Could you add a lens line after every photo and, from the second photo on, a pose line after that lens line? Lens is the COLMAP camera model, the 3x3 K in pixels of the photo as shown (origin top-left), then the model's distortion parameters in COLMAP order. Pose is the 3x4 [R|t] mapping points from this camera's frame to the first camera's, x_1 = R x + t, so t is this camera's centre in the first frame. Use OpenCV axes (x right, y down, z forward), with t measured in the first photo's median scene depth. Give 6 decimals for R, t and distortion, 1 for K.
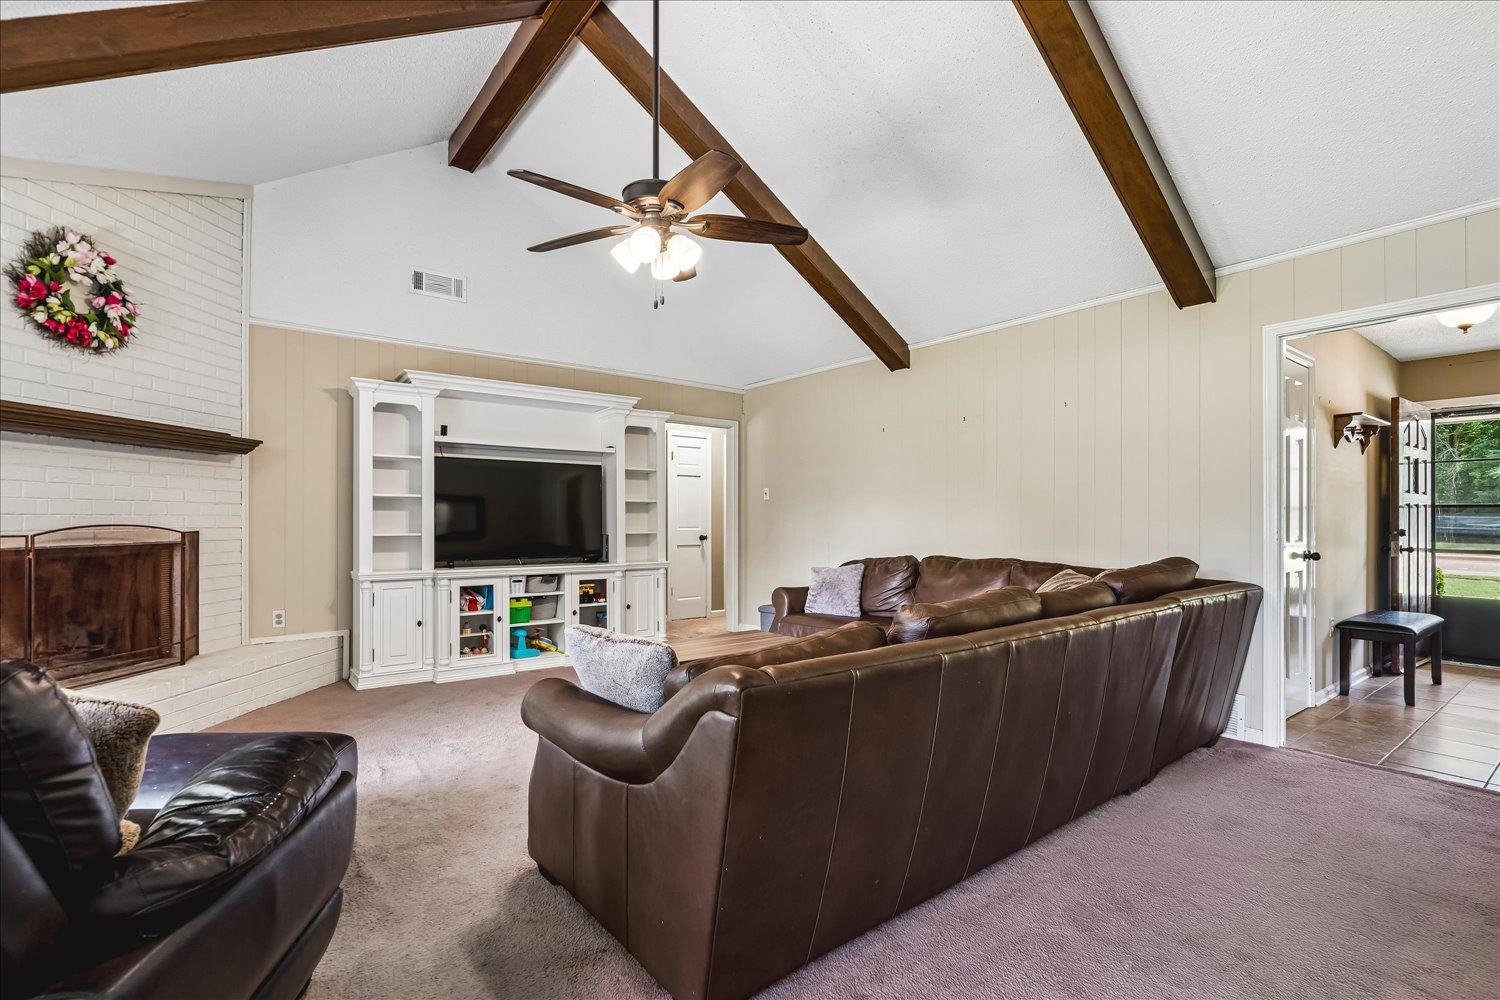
lens RADIAL K [[685.8, 0, 747.0], [0, 685.8, 516.7], [0, 0, 1]] dist [0.000065, -0.000164]
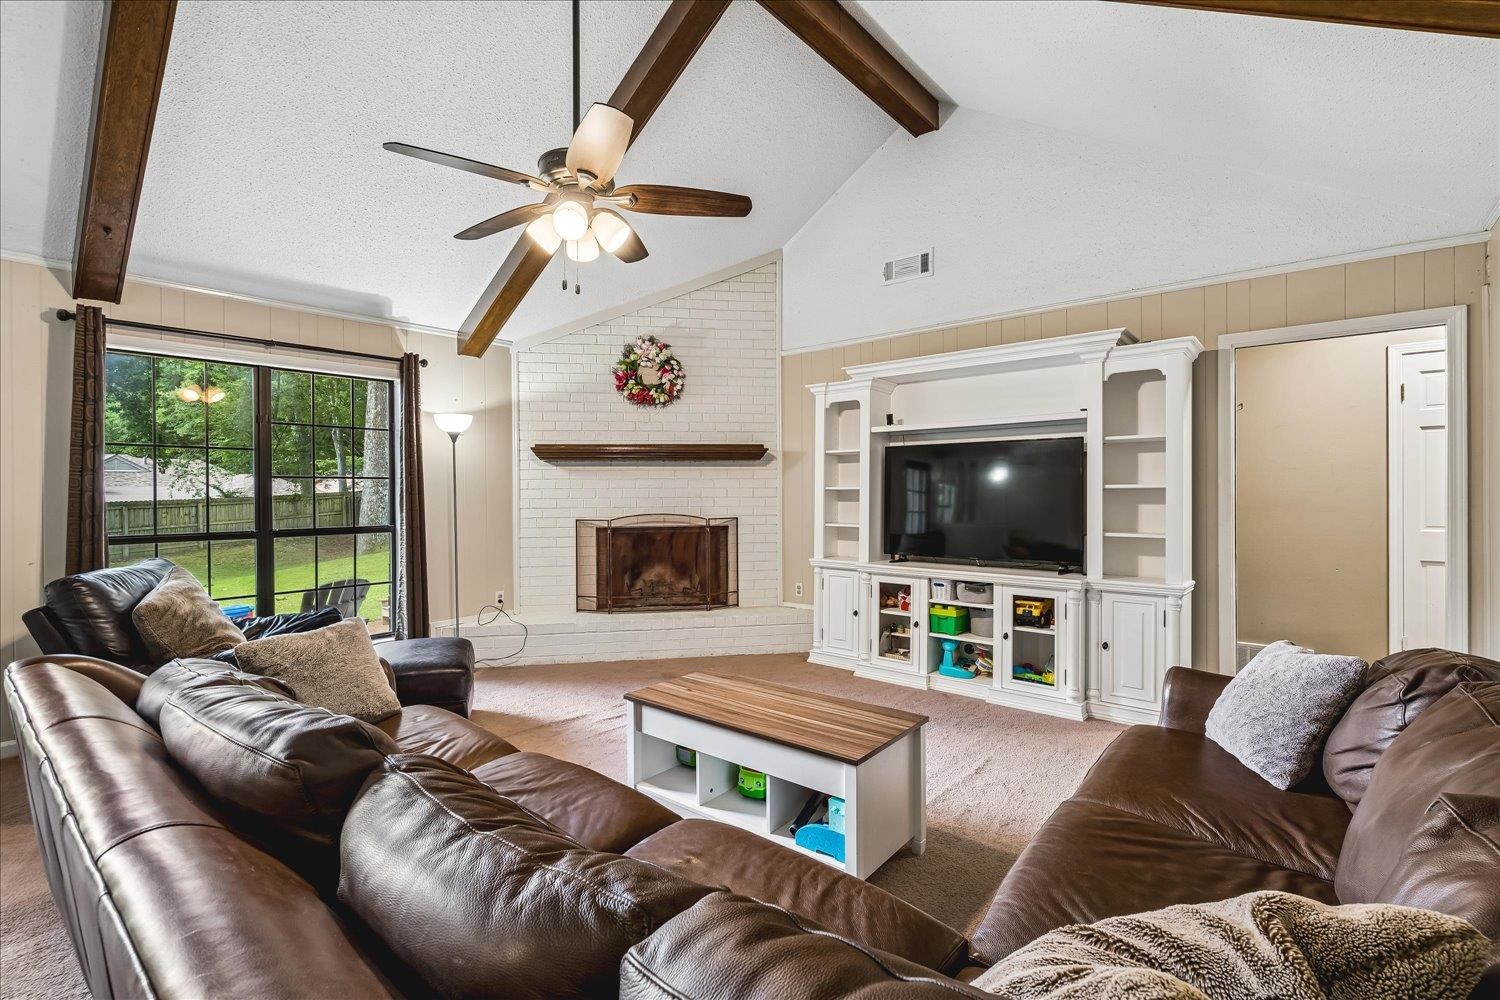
lens RADIAL K [[684.8, 0, 742.9], [0, 684.8, 496.0], [0, 0, 1]] dist [-0.000220, 0.000148]
pose [[0.212599, 0.001084, -0.977139, 0.498006], [0.008286, 0.999961, 0.002912, -0.023986], [0.977105, -0.008715, 0.212581, 0.637496]]
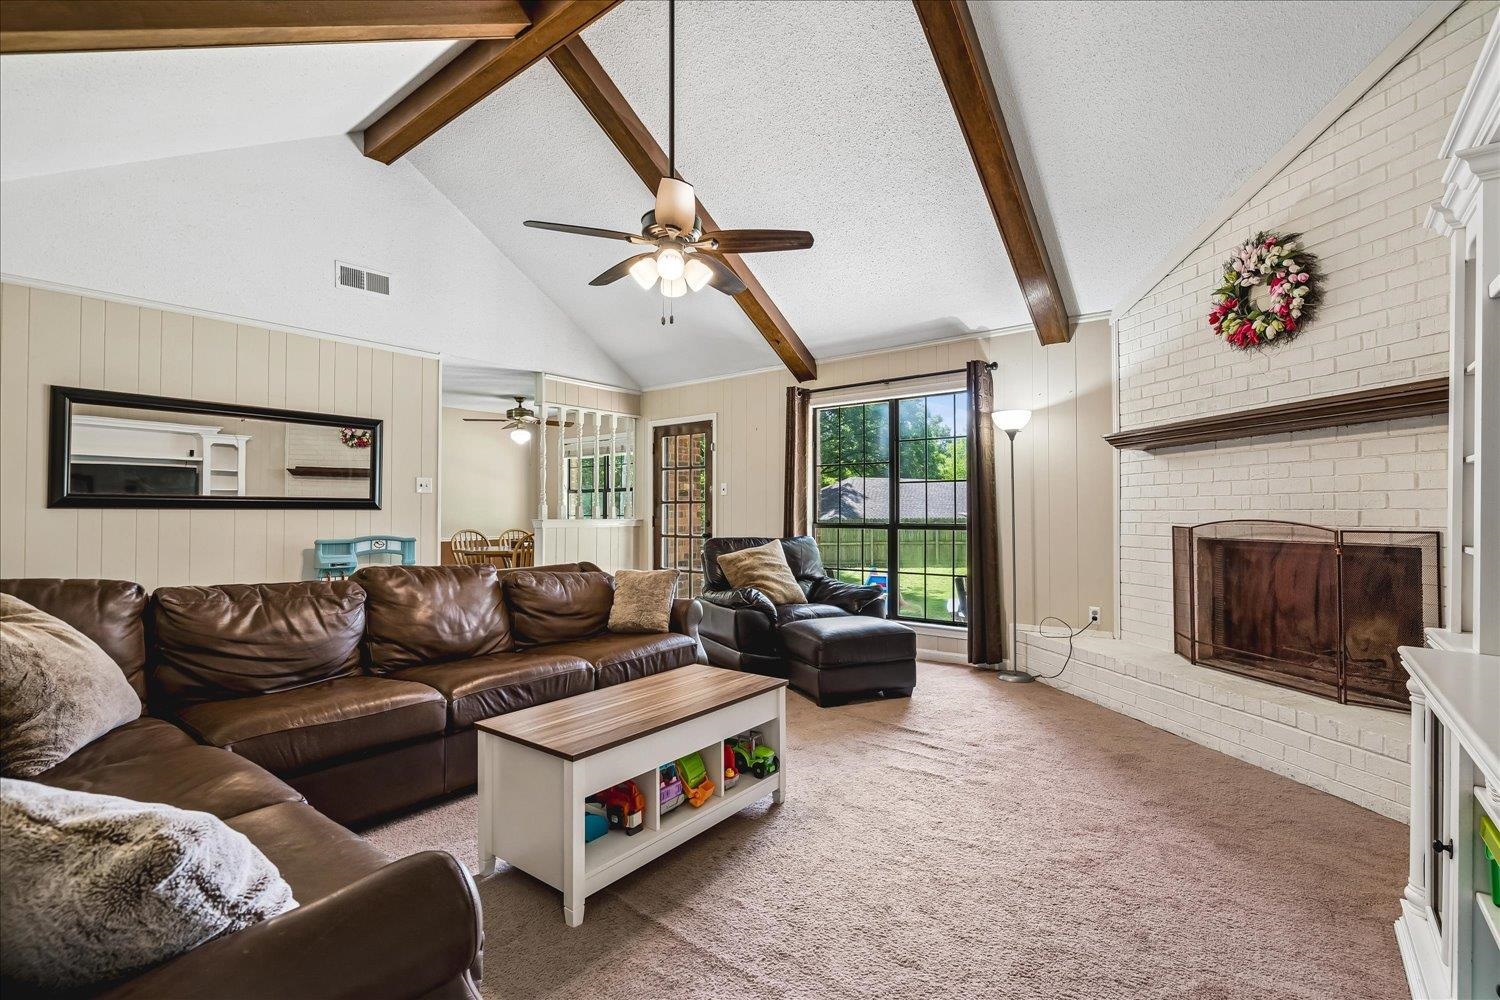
lens RADIAL K [[684.8, 0, 742.9], [0, 684.8, 496.0], [0, 0, 1]] dist [-0.000220, 0.000148]
pose [[-0.969566, -0.007909, -0.244701, 0.014706], [-0.001492, 0.999650, -0.026397, 0.004085], [0.244824, -0.025229, -0.969239, 1.317252]]
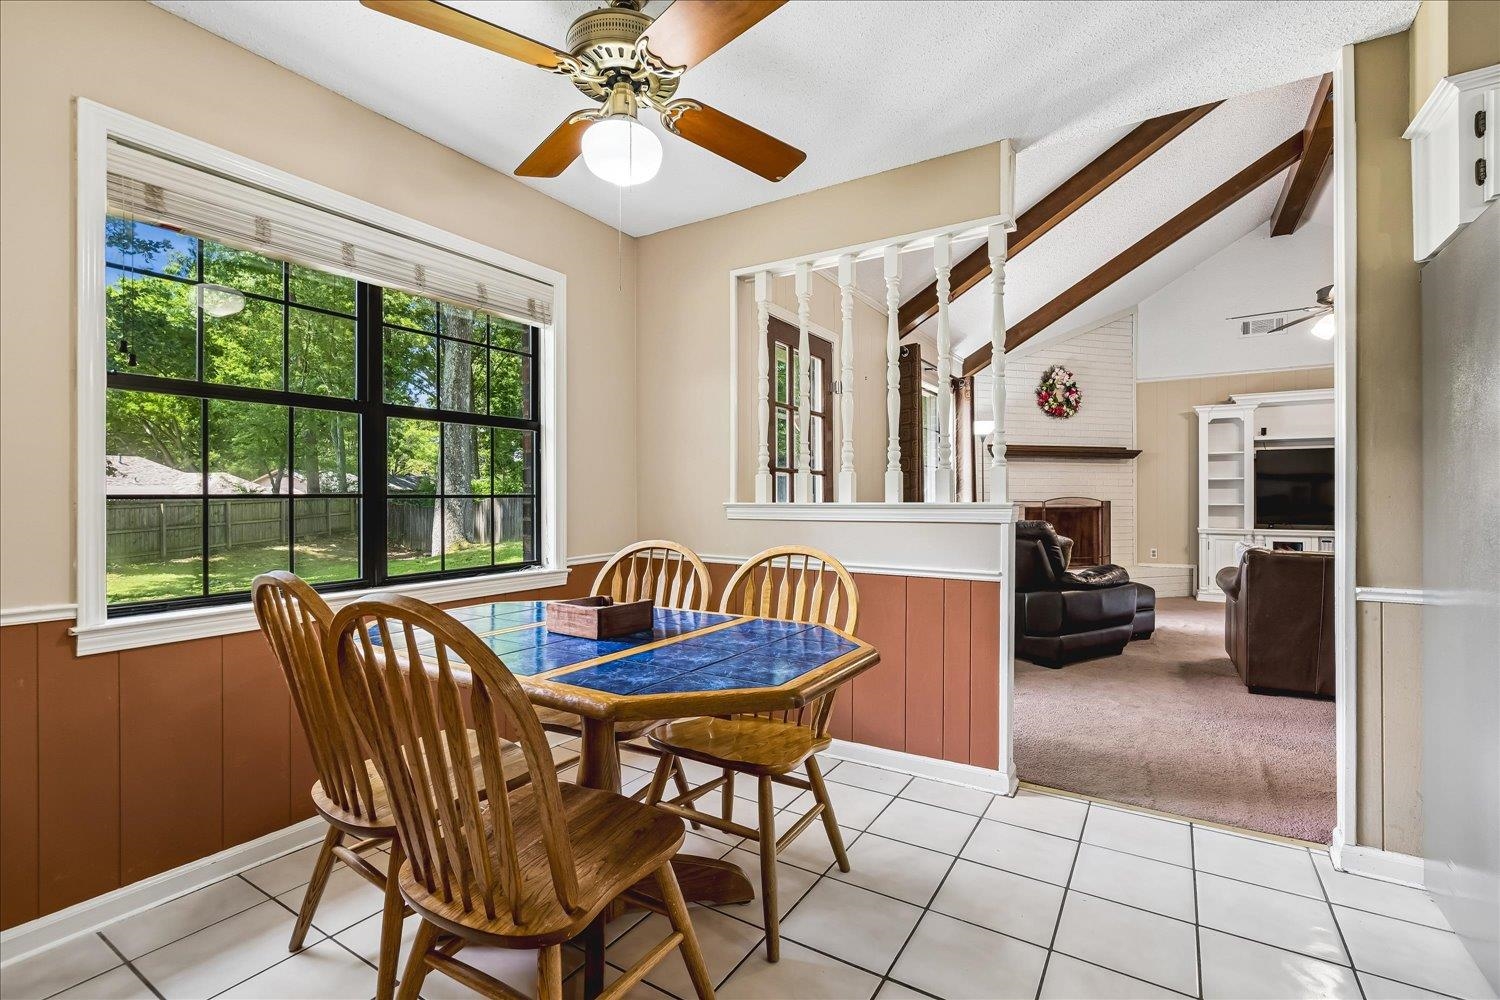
lens RADIAL K [[684.8, 0, 742.9], [0, 684.8, 496.0], [0, 0, 1]] dist [-0.000220, 0.000148]
pose [[0.351668, -0.005132, -0.936111, 0.542730], [0.005015, 0.999981, -0.003599, 0.007833], [0.936111, -0.003429, 0.351687, -0.543776]]
